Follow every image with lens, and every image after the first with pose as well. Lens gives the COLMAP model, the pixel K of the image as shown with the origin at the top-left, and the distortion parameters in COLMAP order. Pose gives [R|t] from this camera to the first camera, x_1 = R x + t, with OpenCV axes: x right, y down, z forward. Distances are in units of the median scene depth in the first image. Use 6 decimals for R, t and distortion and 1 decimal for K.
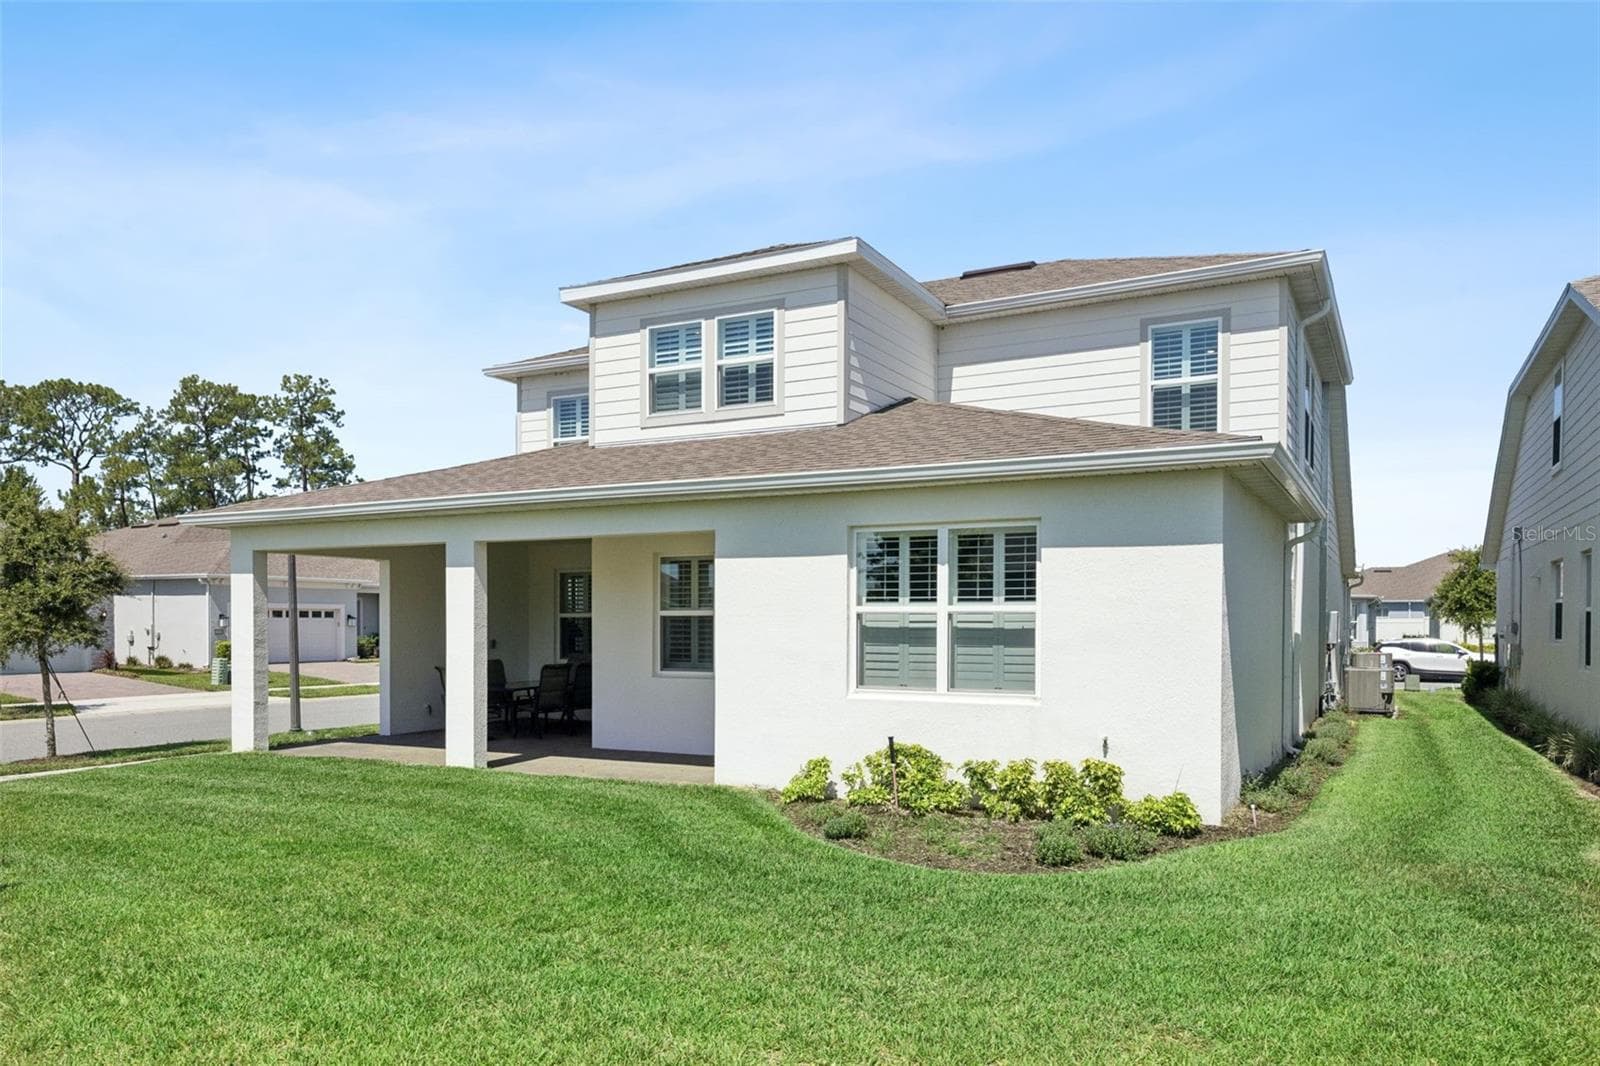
lens RADIAL K [[1144.9, 0, 782.1], [0, 1144.9, 646.8], [0, 0, 1]] dist [0.015249, 0.003185]
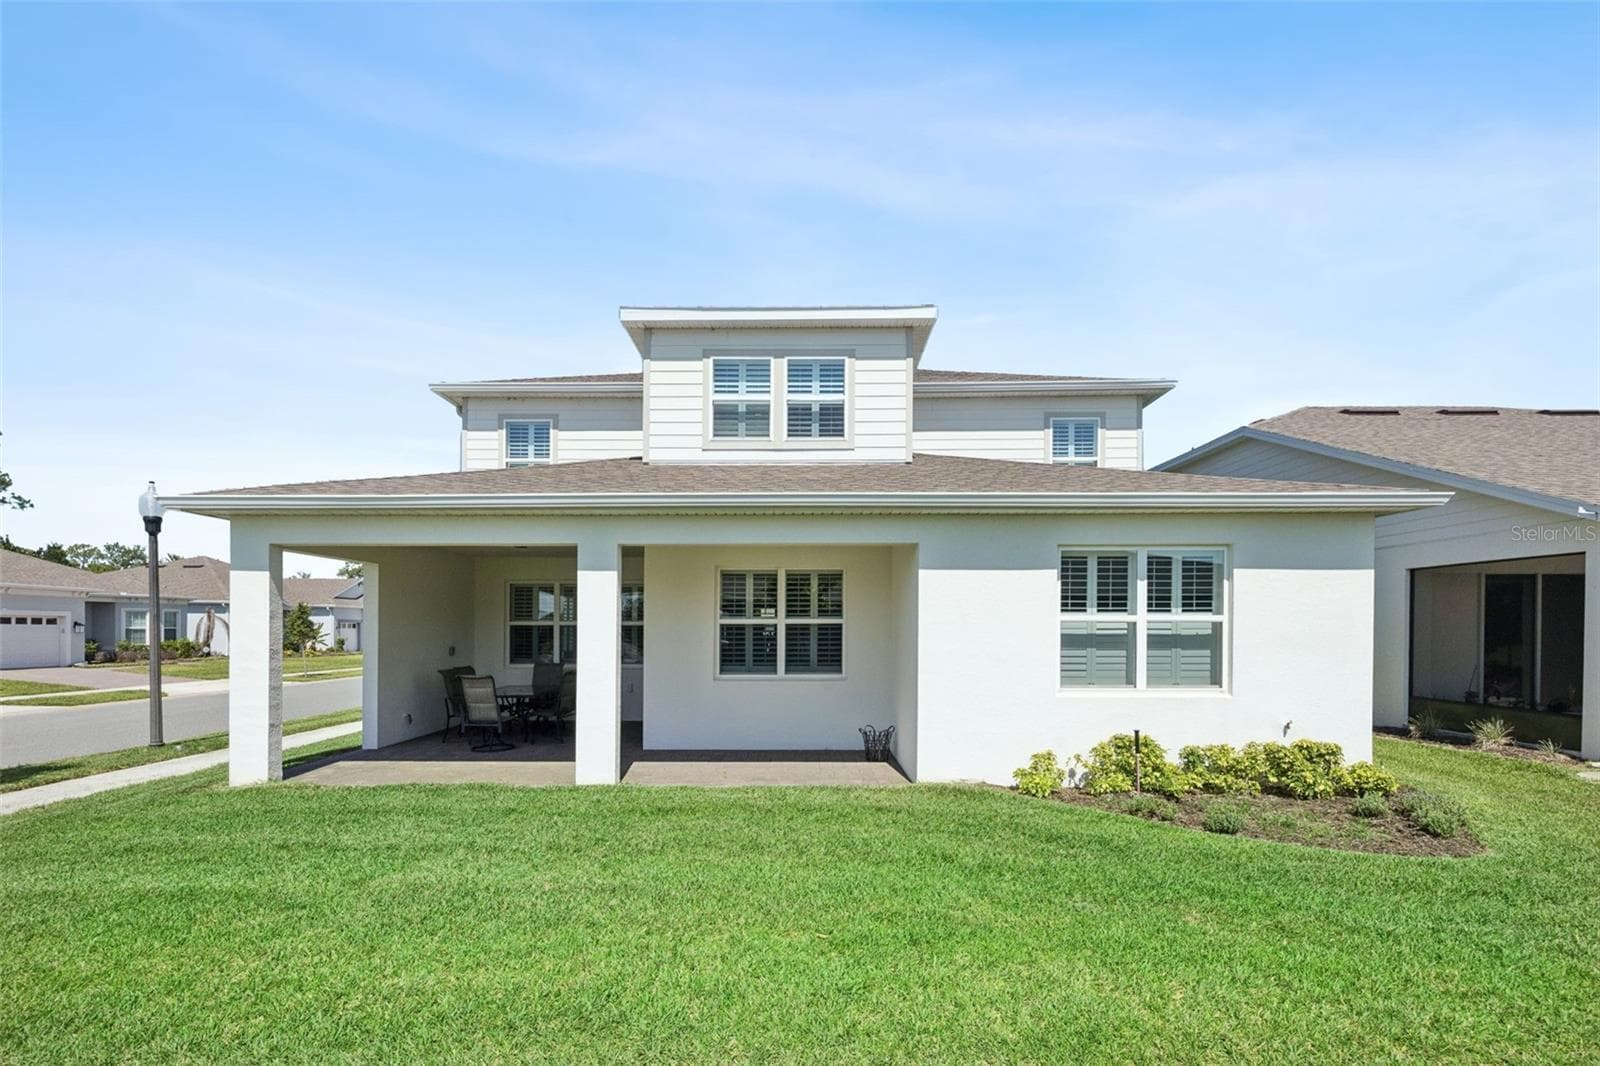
lens RADIAL K [[745.6, 0, 795.9], [0, 745.6, 631.9], [0, 0, 1]] dist [-0.001584, 0.000242]
pose [[0.885860, -0.001562, 0.463950, -0.394359], [0.009732, 0.999837, -0.015216, -0.008064], [-0.463850, 0.017994, 0.885731, 0.360858]]
